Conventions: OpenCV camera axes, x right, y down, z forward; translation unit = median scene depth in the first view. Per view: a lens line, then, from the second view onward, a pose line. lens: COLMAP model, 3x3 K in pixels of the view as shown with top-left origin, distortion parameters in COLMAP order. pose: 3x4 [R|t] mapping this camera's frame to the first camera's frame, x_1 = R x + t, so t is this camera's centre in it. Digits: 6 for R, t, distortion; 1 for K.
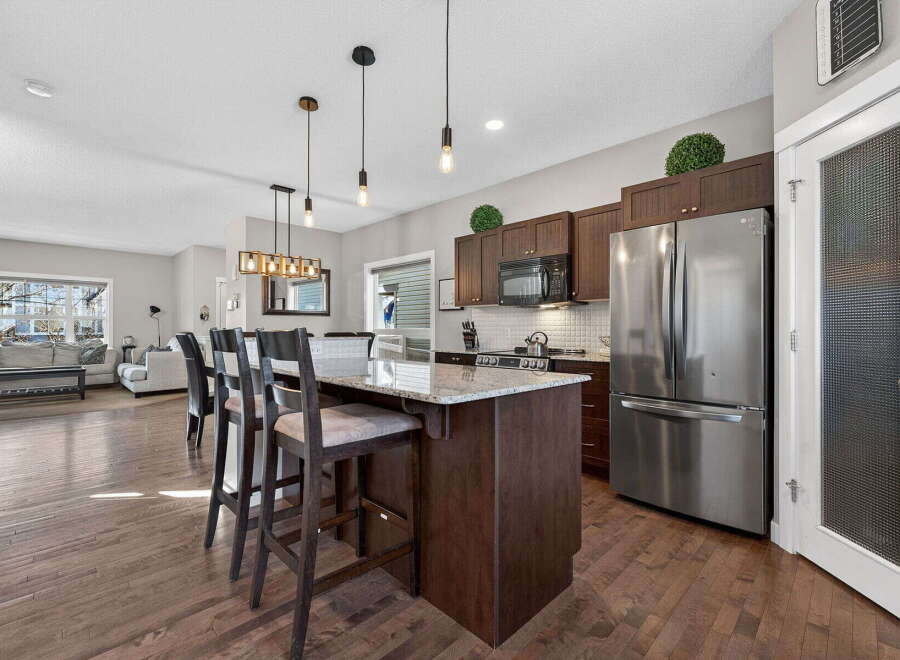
lens RADIAL K [[400.4, 0, 439.8], [0, 400.4, 328.2], [0, 0, 1]] dist [-0.000140, 0.000273]
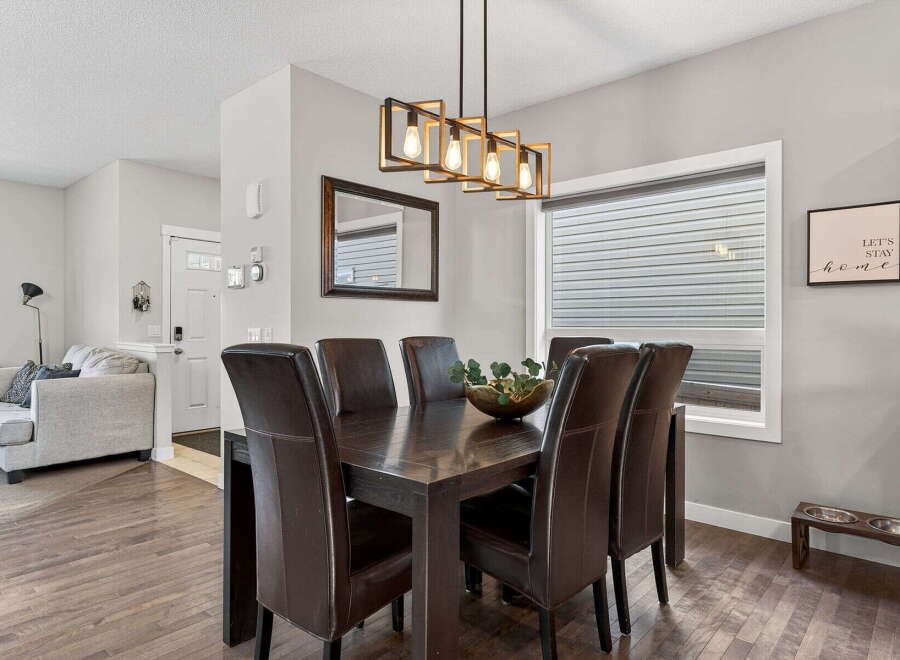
lens RADIAL K [[550.6, 0, 450.0], [0, 550.6, 330.0], [0, 0, 1]] dist [-0.007033, 0.000609]
pose [[0.997296, -0.005352, 0.073289, -0.535770], [0.004182, 0.999861, 0.016111, -0.011359], [-0.073365, -0.015761, 0.997181, 0.606505]]
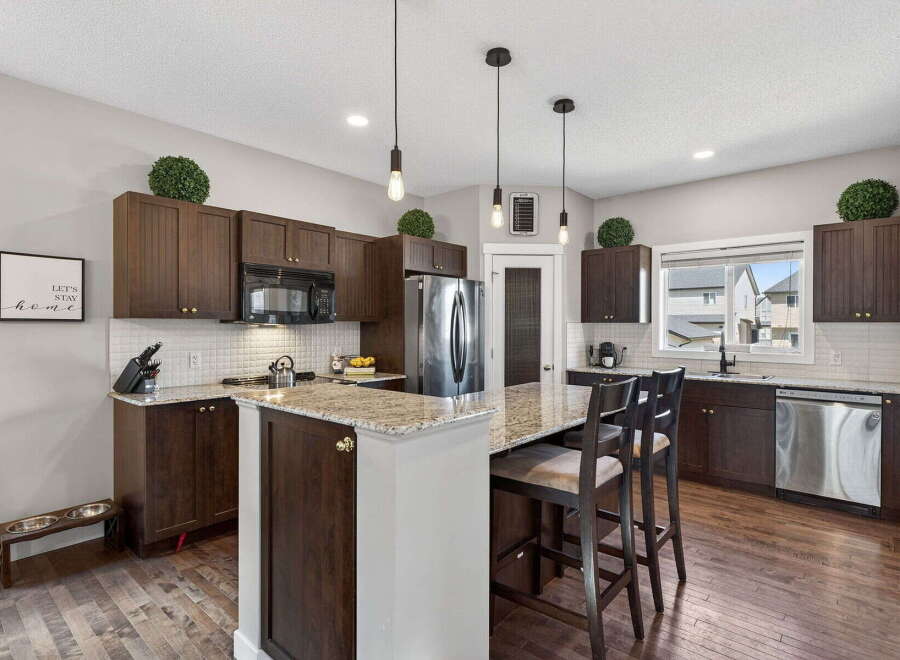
lens RADIAL K [[474.1, 0, 450.0], [0, 474.1, 330.0], [0, 0, 1]] dist [-0.005202, -0.000369]
pose [[-0.081264, -0.013064, 0.996607, -0.729348], [-0.006933, 0.999897, 0.012542, -0.057306], [-0.996668, -0.005890, -0.081346, 0.717382]]
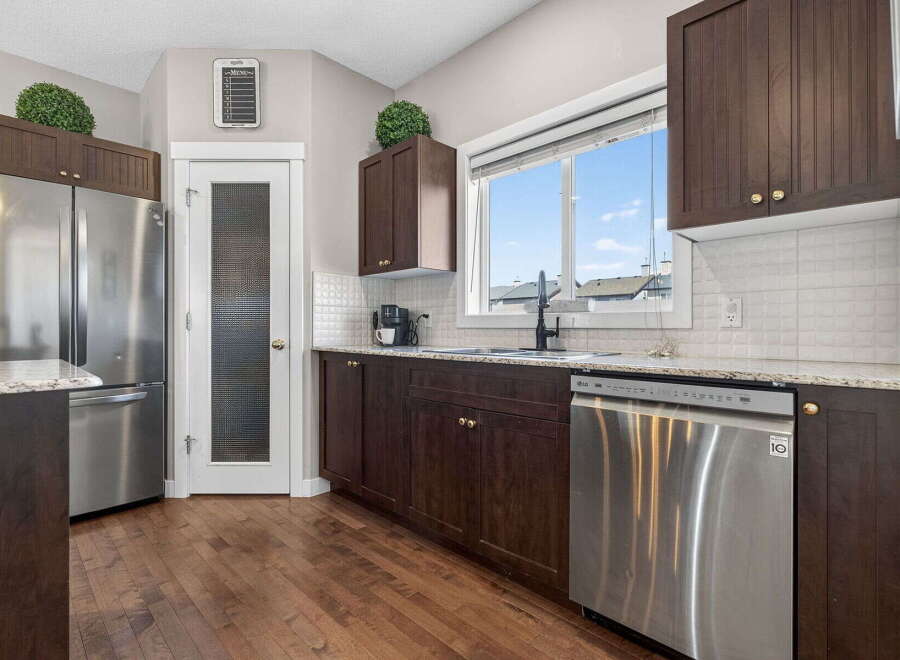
lens RADIAL K [[445.0, 0, 450.0], [0, 445.0, 330.0], [0, 0, 1]] dist [0.002148, 0.000357]
pose [[-0.013385, -0.006375, 0.999890, -0.246605], [-0.005059, 0.999967, 0.006308, 0.023333], [-0.999898, -0.004974, -0.013416, 0.116137]]
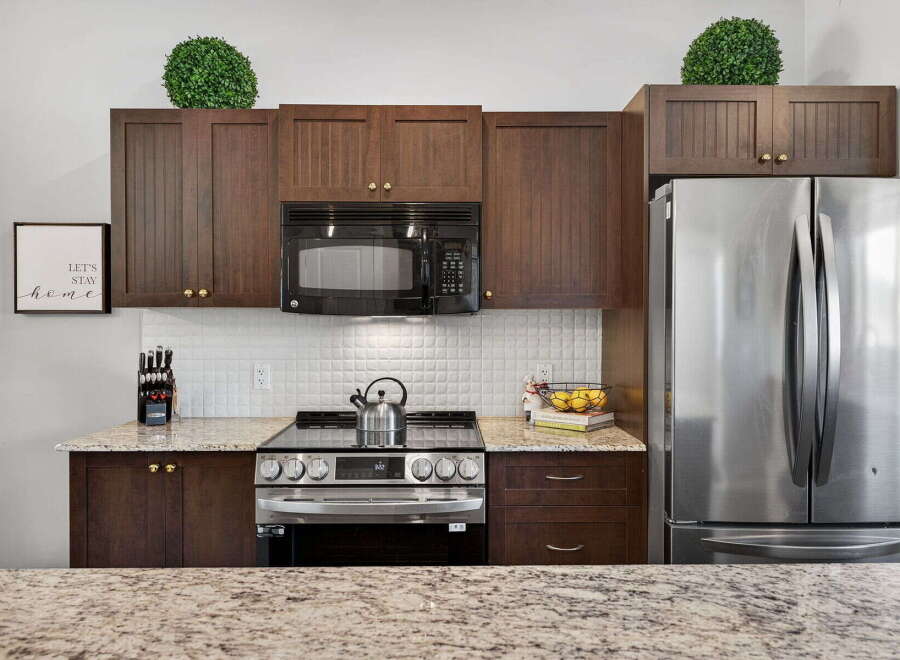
lens RADIAL K [[653.0, 0, 450.0], [0, 653.0, 330.0], [0, 0, 1]] dist [0.002076, 0.000557]
pose [[0.677901, -0.015288, 0.734995, -0.206936], [-0.000101, 0.999782, 0.020889, -0.054231], [-0.735153, -0.014234, 0.677751, 0.467545]]
